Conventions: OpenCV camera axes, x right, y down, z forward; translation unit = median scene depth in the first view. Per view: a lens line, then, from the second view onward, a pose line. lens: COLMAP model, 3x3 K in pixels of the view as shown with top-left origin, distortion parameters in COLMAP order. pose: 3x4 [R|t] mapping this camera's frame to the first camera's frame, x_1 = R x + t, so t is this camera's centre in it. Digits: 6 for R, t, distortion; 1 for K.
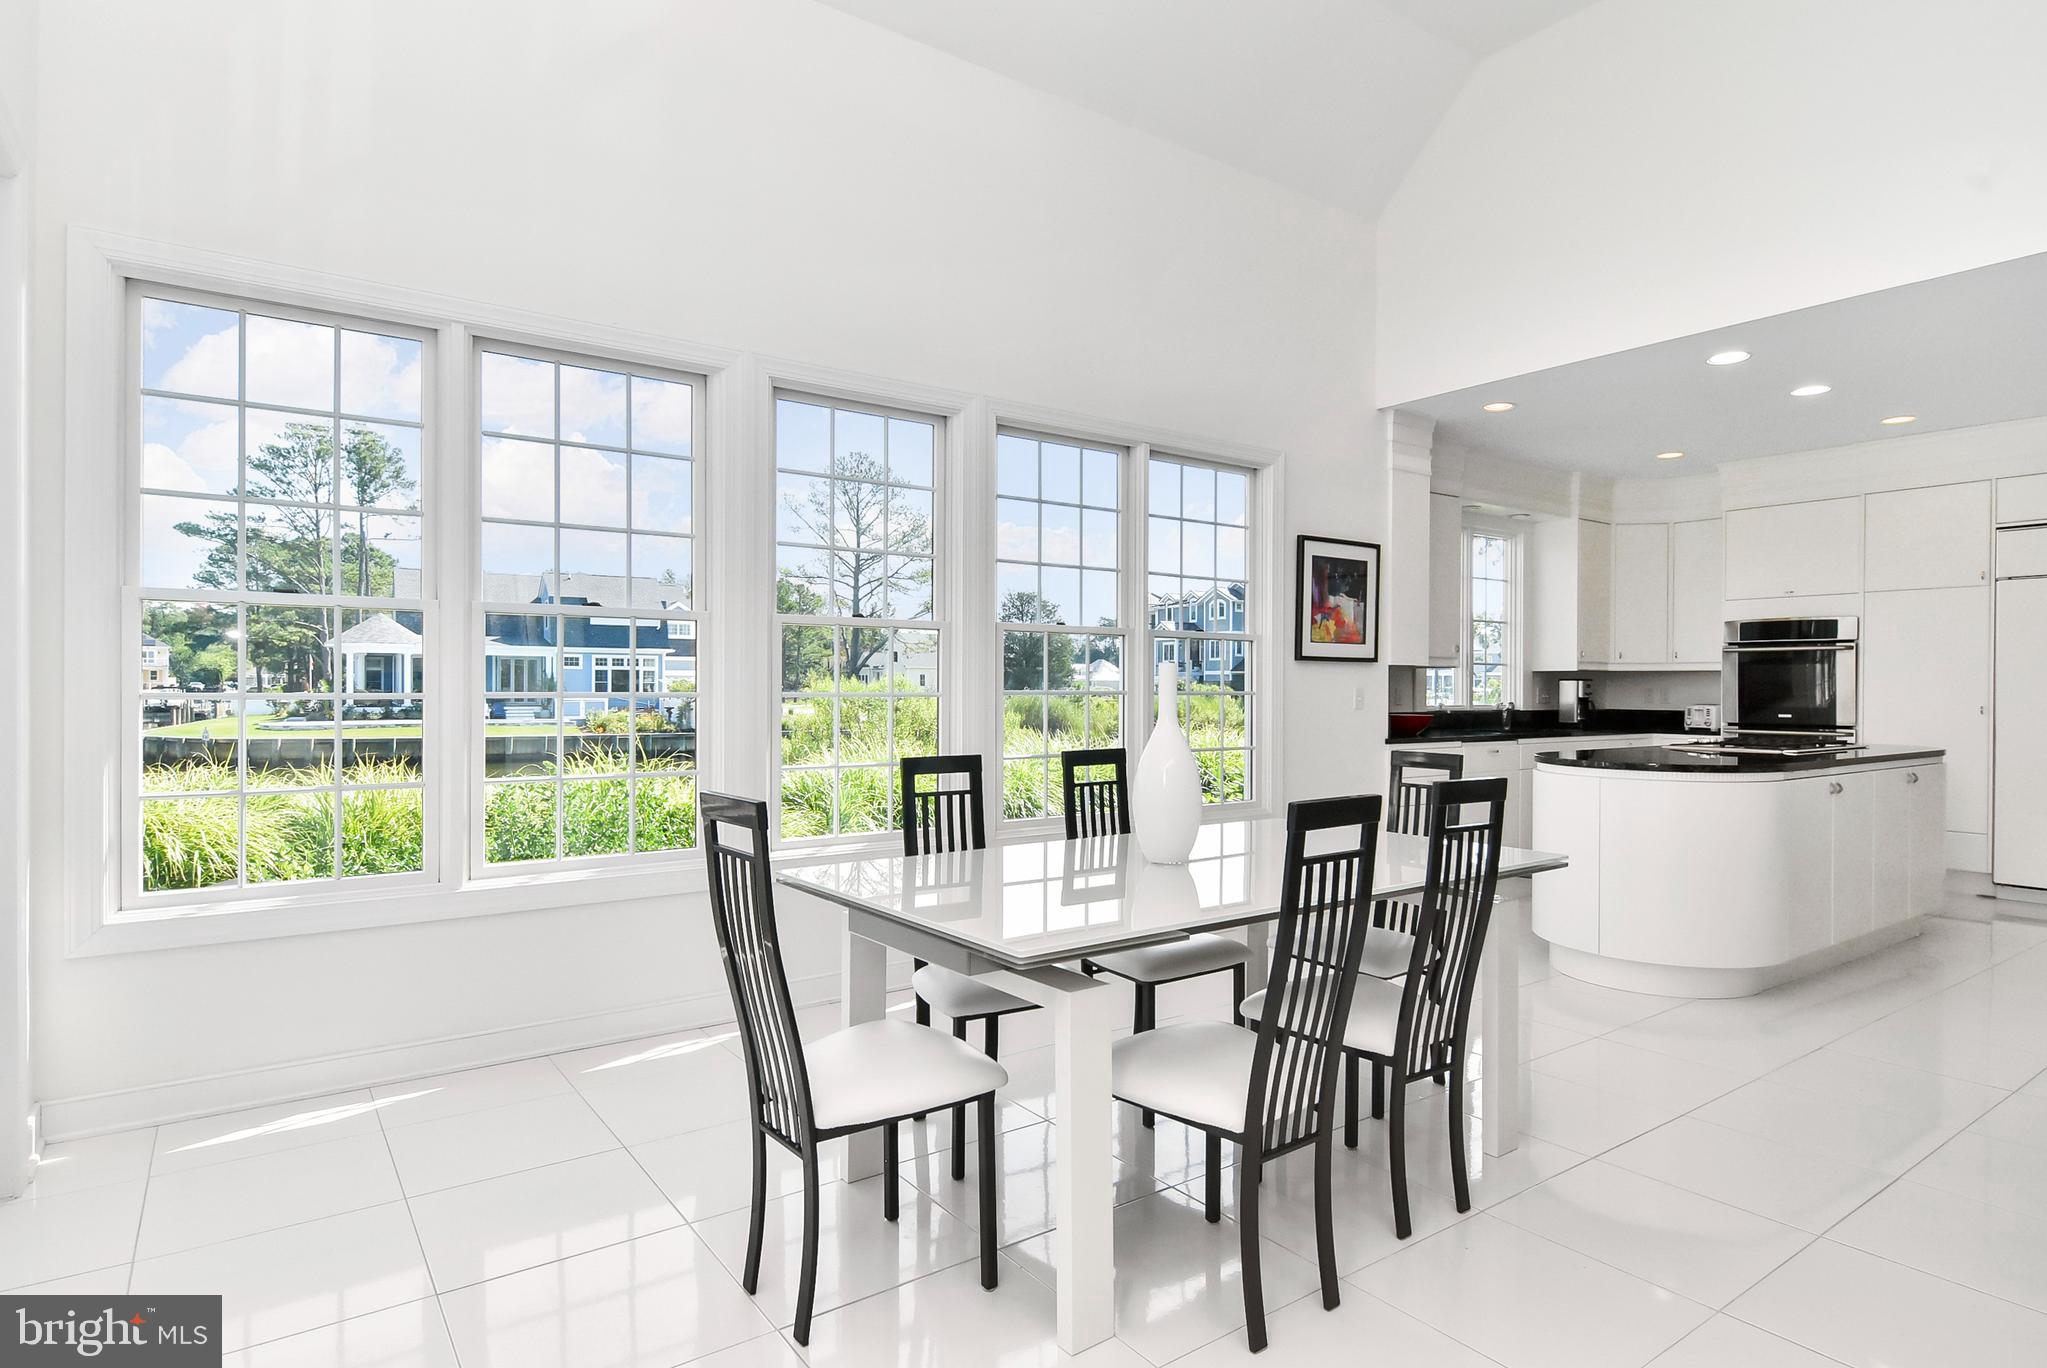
lens RADIAL K [[1105.4, 0, 1026.9], [0, 1105.4, 682.7], [0, 0, 1]] dist [0.008823, -0.009833]
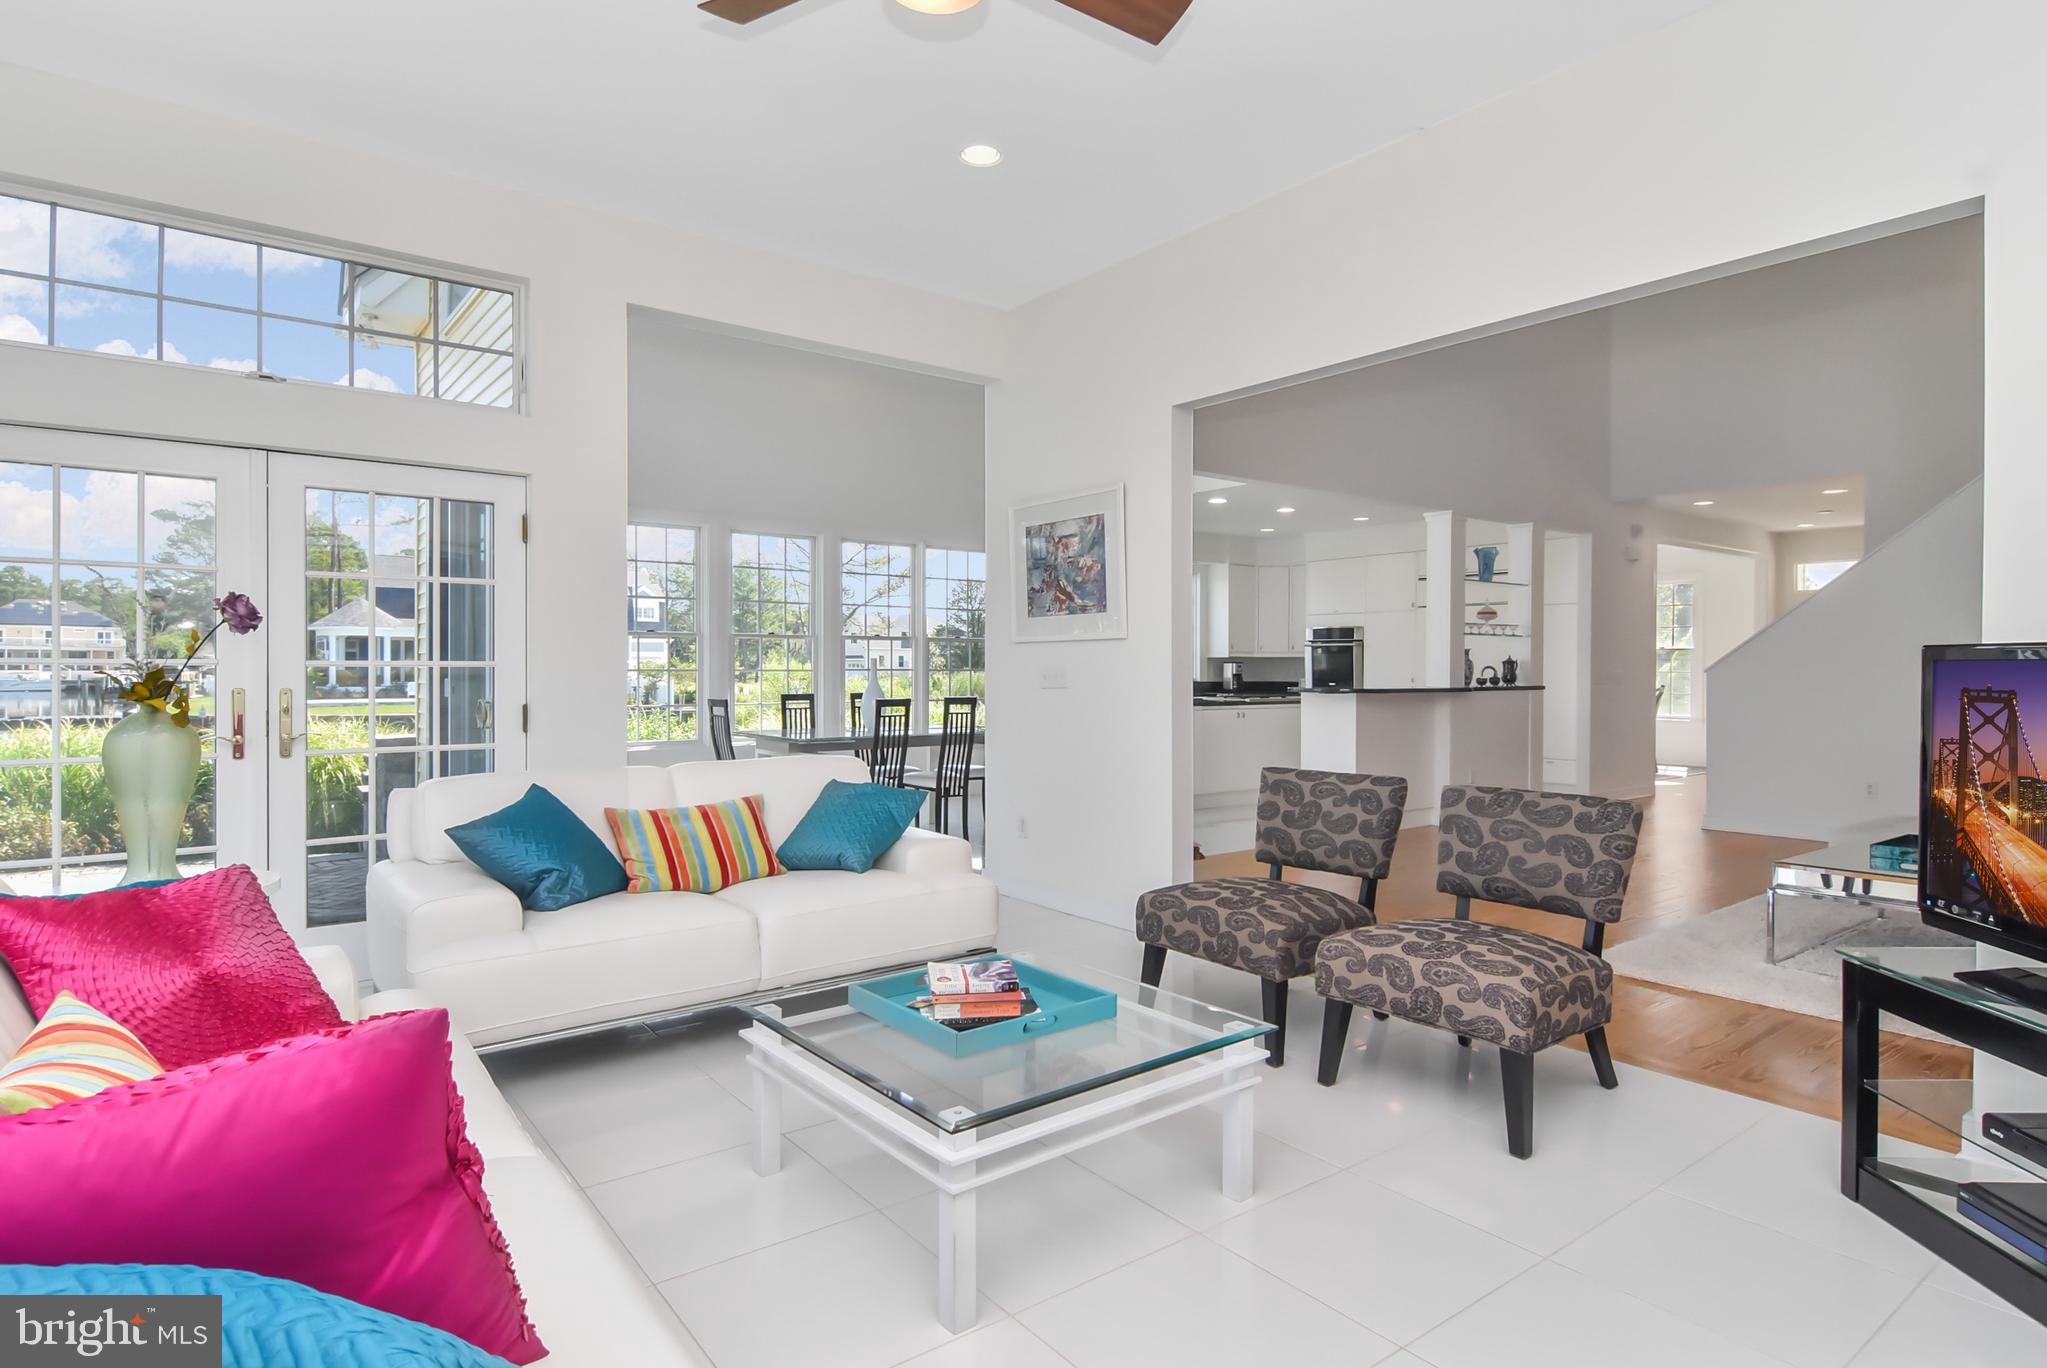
lens RADIAL K [[1105.4, 0, 1026.9], [0, 1105.4, 682.7], [0, 0, 1]] dist [0.008823, -0.009833]
pose [[0.999442, -0.000427, 0.033407, 0.144122], [-0.000151, 0.999850, 0.017292, -0.001311], [-0.033409, -0.017288, 0.999292, -0.613852]]
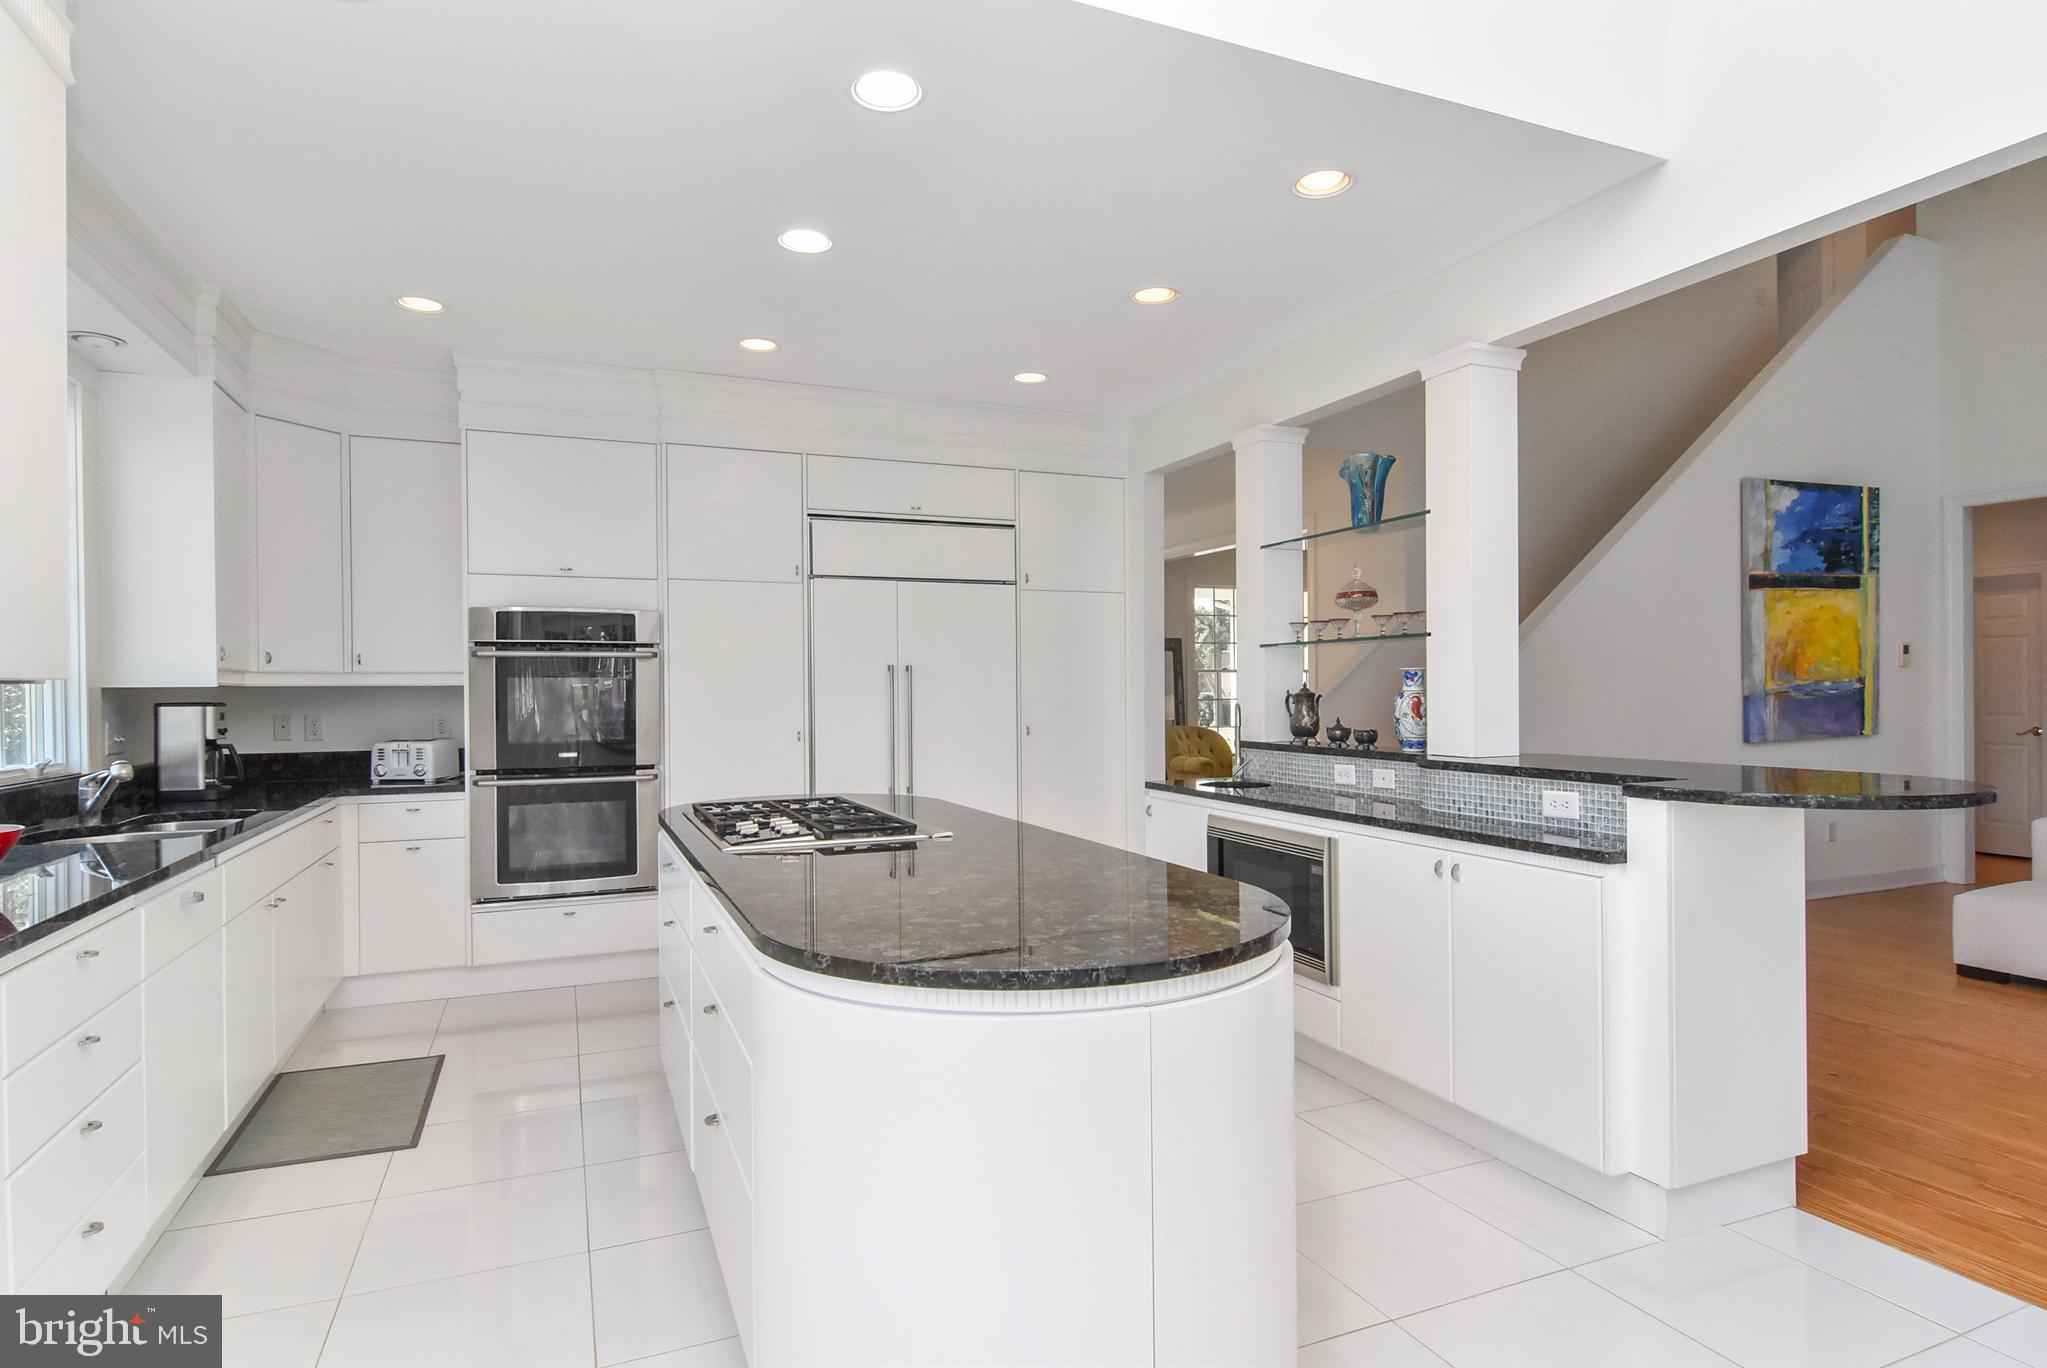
lens RADIAL K [[1105.4, 0, 1026.9], [0, 1105.4, 682.7], [0, 0, 1]] dist [0.008823, -0.009833]
pose [[0.222022, -0.003311, 0.975036, 0.088893], [0.002223, 0.999993, 0.002889, -0.013187], [-0.975039, 0.001526, 0.222028, 0.526498]]
